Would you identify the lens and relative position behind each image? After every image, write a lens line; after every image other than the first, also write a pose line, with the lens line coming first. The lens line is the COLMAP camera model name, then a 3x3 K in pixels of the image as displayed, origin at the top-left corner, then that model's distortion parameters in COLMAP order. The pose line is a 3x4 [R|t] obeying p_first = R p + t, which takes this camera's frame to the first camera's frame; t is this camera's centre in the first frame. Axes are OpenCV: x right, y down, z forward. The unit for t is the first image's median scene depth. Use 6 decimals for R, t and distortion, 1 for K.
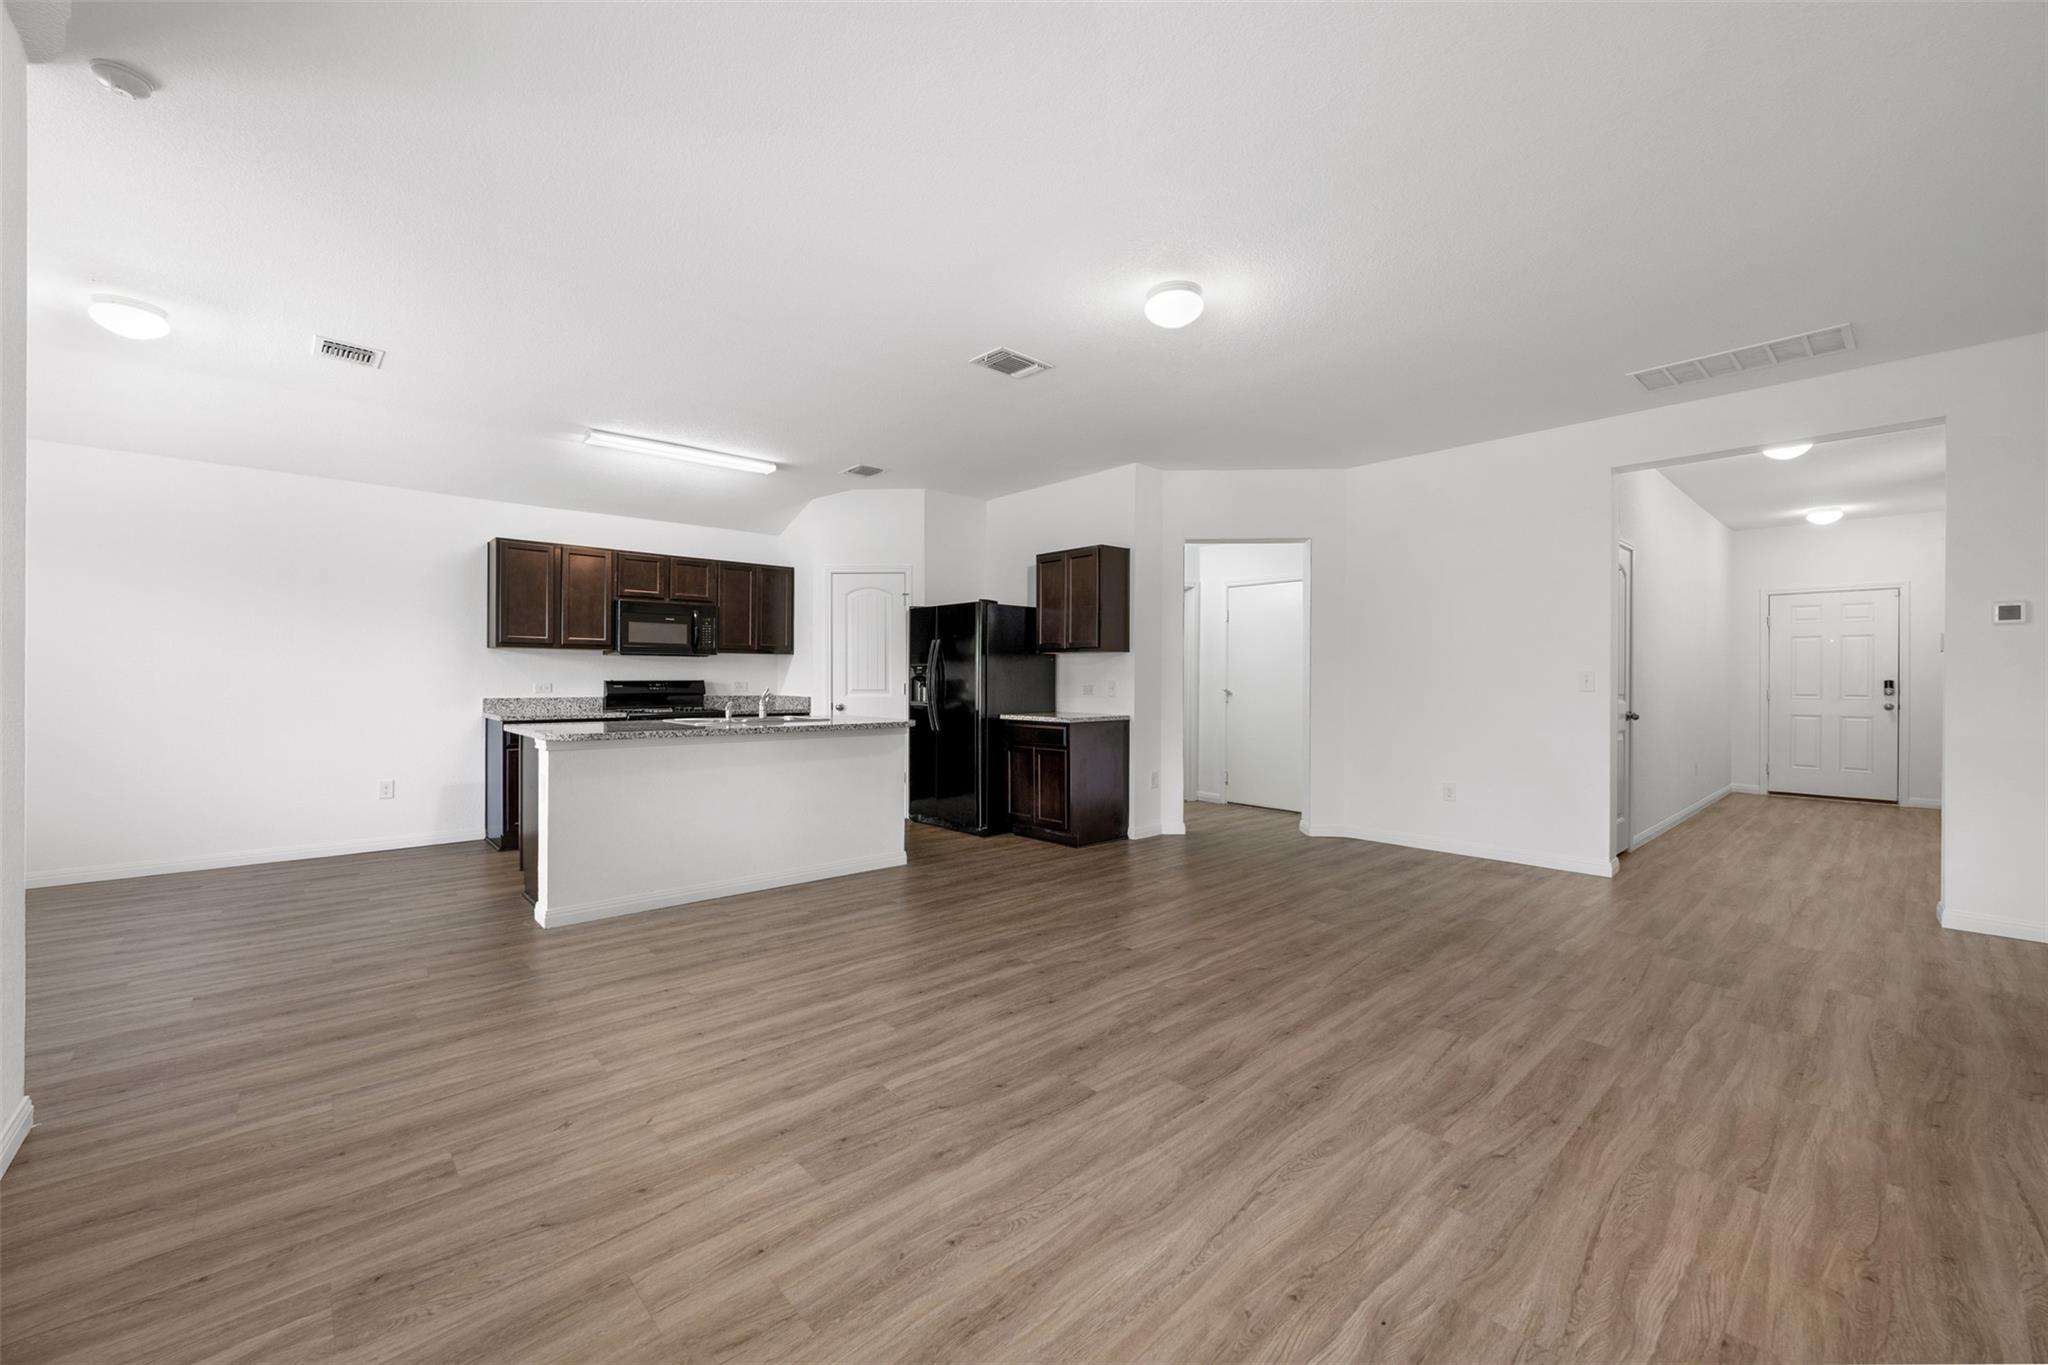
lens RADIAL K [[810.6, 0, 1021.1], [0, 810.6, 680.4], [0, 0, 1]] dist [-0.001220, 0.000007]
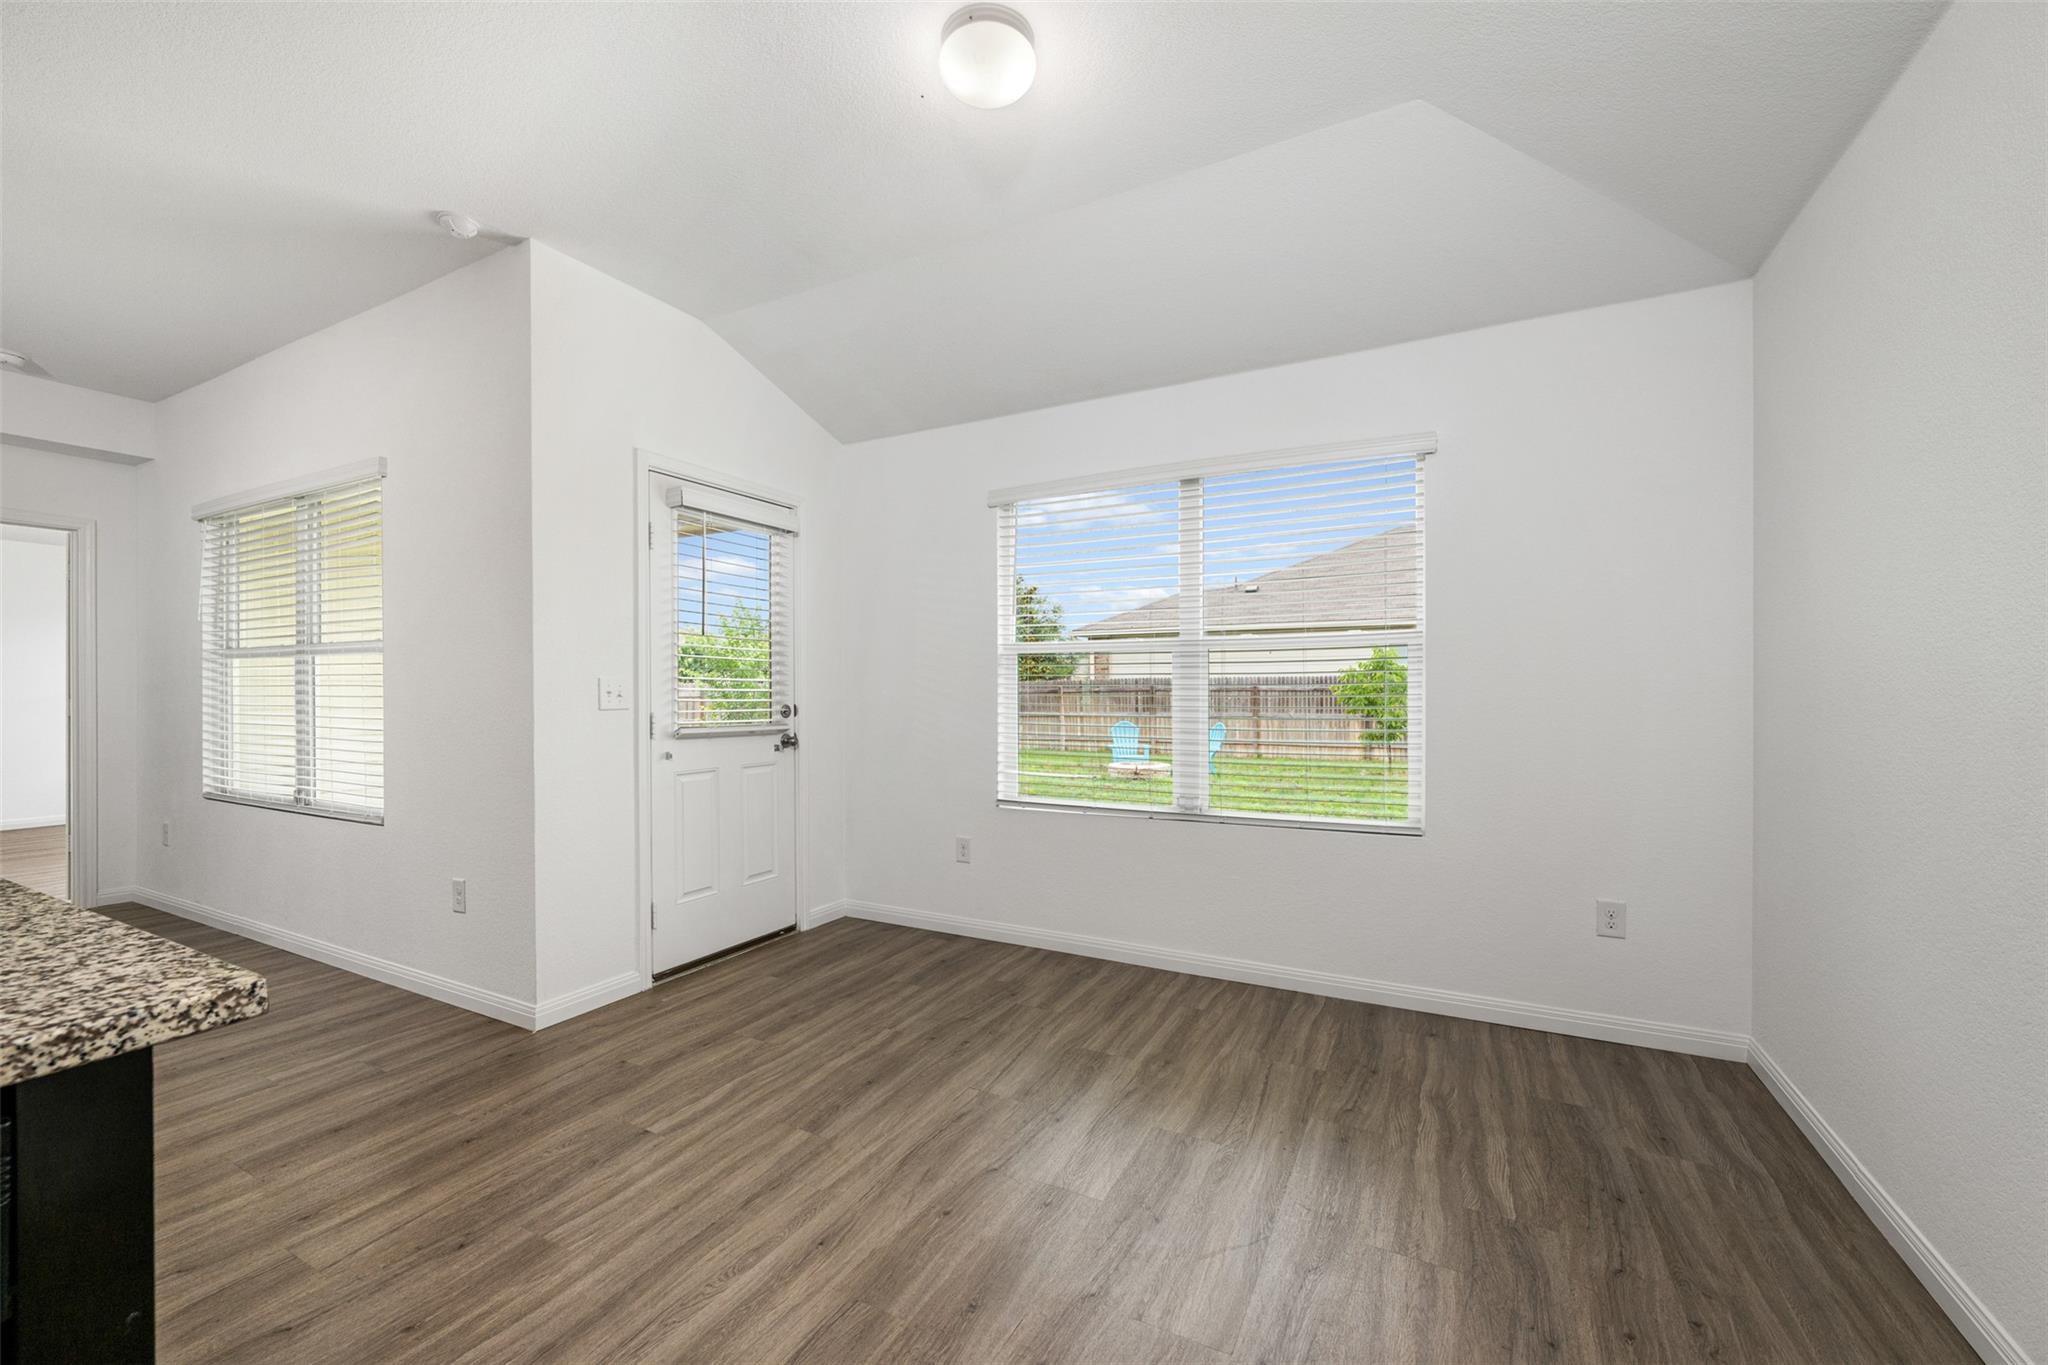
lens RADIAL K [[810.6, 0, 1021.2], [0, 810.6, 696.3], [0, 0, 1]] dist [-0.001220, 0.000007]
pose [[-0.939605, -0.001635, -0.342258, -0.620019], [-0.004866, 0.999951, 0.008581, -0.005690], [0.342228, 0.009728, -0.939567, 1.029472]]
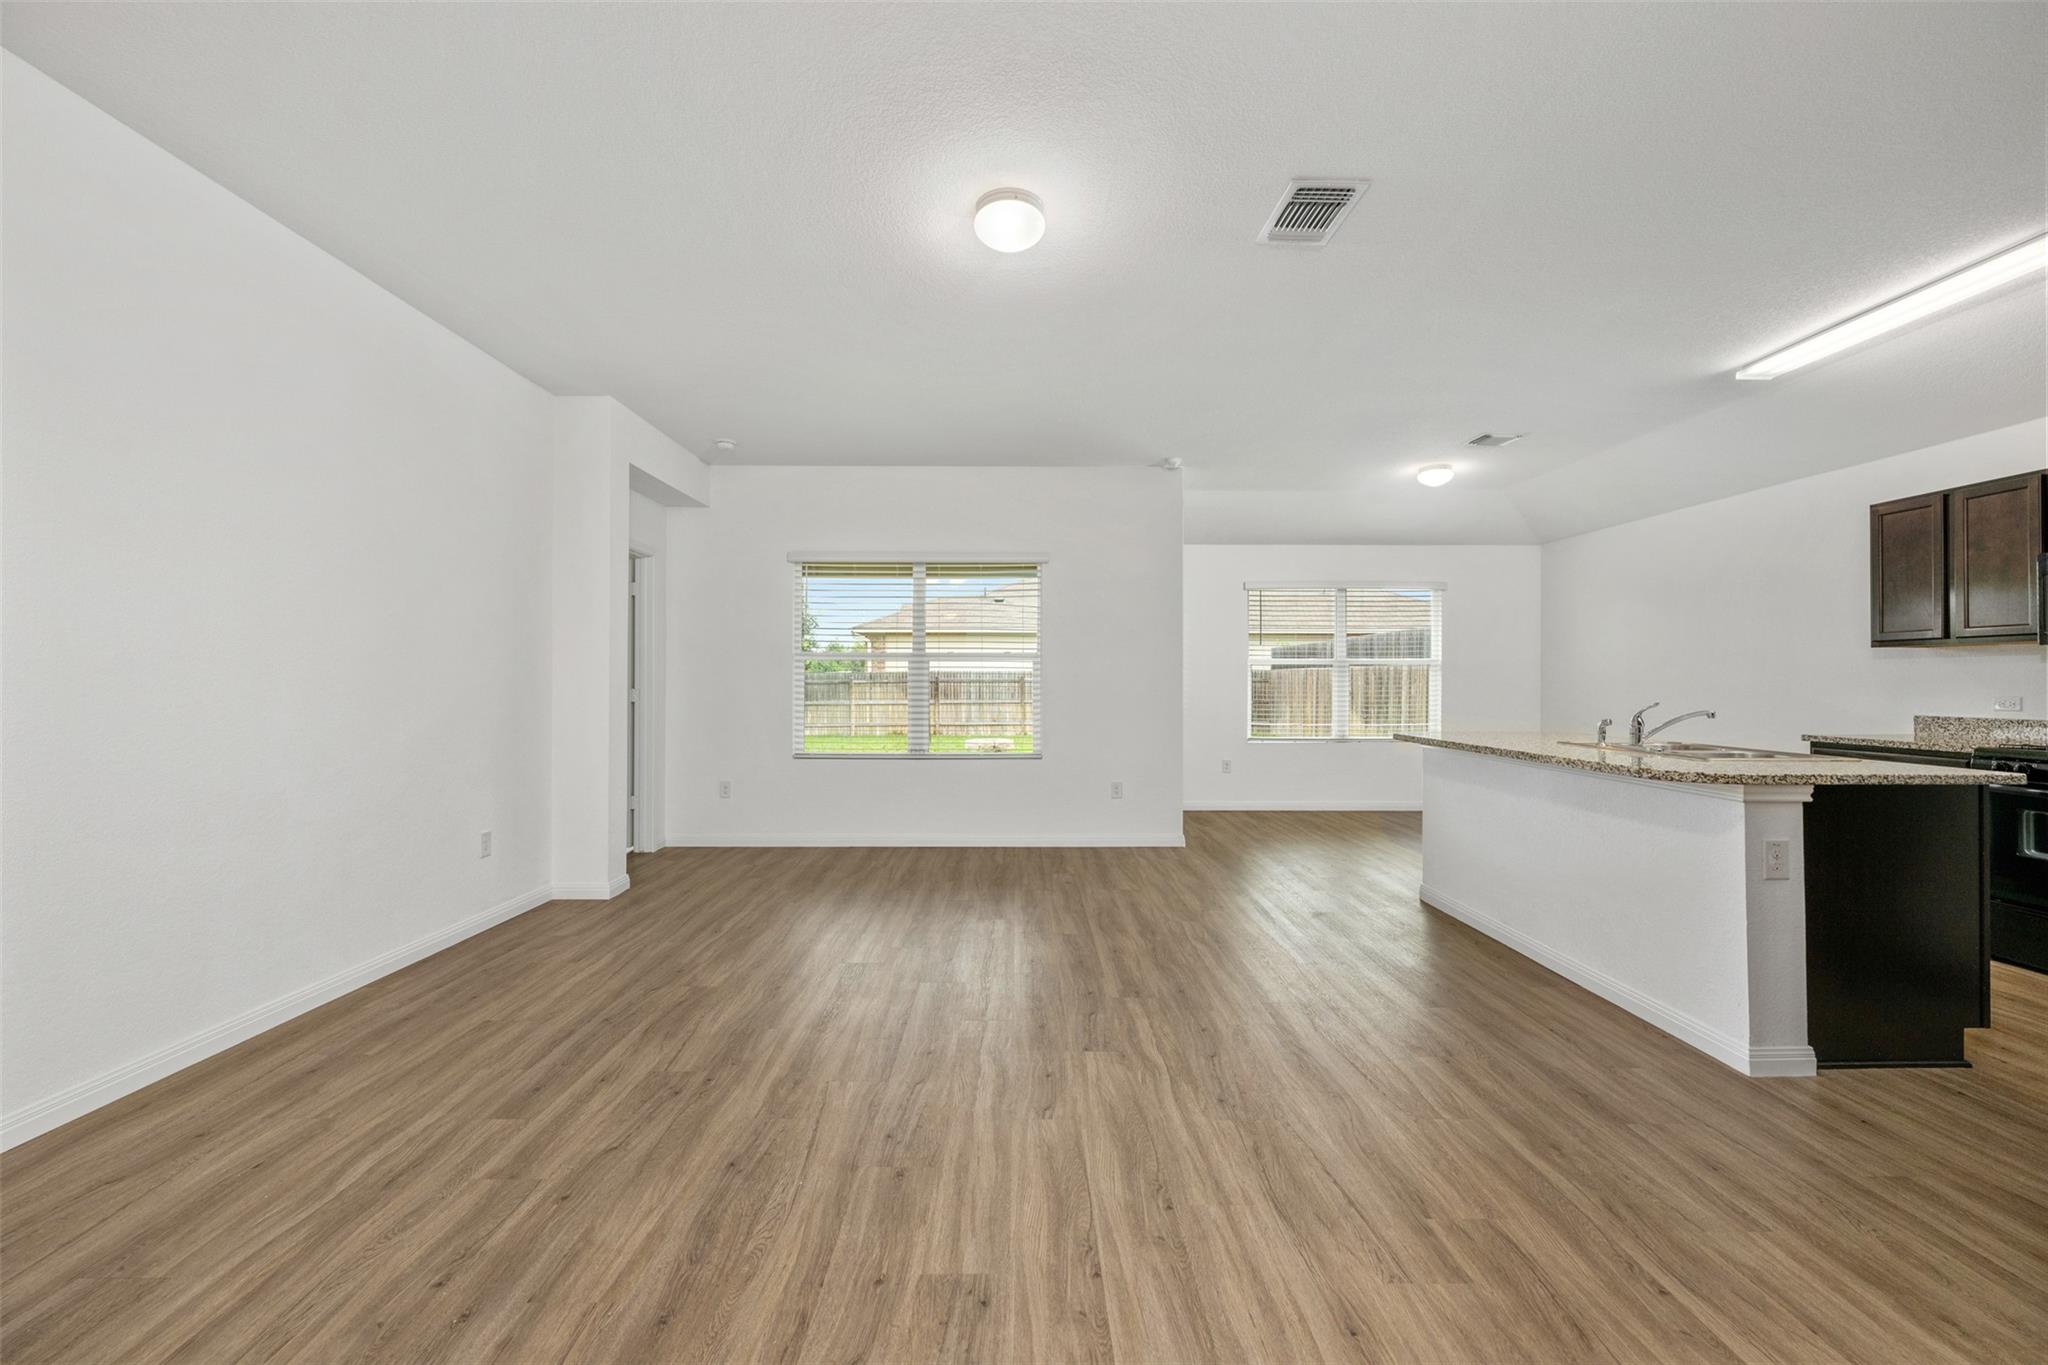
lens RADIAL K [[810.6, 0, 1024.1], [0, 810.6, 662.9], [0, 0, 1]] dist [-0.001220, 0.000007]
pose [[-0.663217, -0.023152, -0.748069, 0.503703], [-0.007526, 0.999677, -0.024266, -0.002510], [0.748389, -0.010464, -0.663177, 0.996283]]
